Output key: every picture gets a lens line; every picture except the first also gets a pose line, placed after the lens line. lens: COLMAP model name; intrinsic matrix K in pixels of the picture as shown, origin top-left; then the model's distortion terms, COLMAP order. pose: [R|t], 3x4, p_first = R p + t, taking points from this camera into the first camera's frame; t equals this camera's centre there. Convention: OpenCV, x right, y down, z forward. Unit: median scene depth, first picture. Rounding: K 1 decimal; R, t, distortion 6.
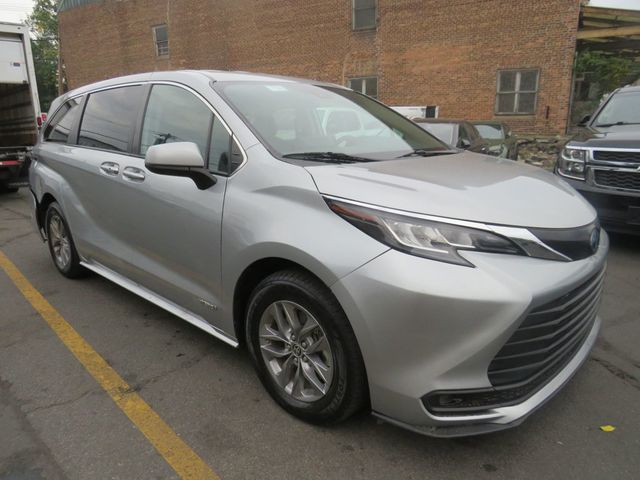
lens RADIAL K [[509.5, 0, 320.0], [0, 509.5, 240.0], [0, 0, 1]] dist [-0.012376, -0.006369]
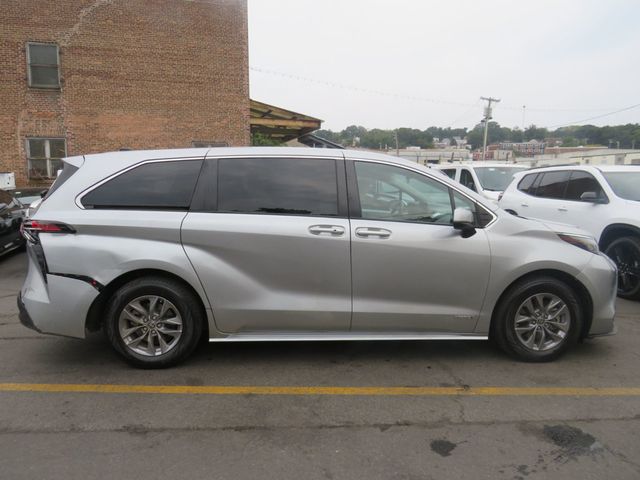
lens RADIAL K [[509.5, 0, 320.0], [0, 509.5, 240.0], [0, 0, 1]] dist [-0.012376, -0.006369]
pose [[0.627854, -0.076116, 0.774600, -0.375125], [0.165610, 0.985482, -0.037397, -0.025062], [-0.760508, 0.151761, 0.631344, 0.085820]]
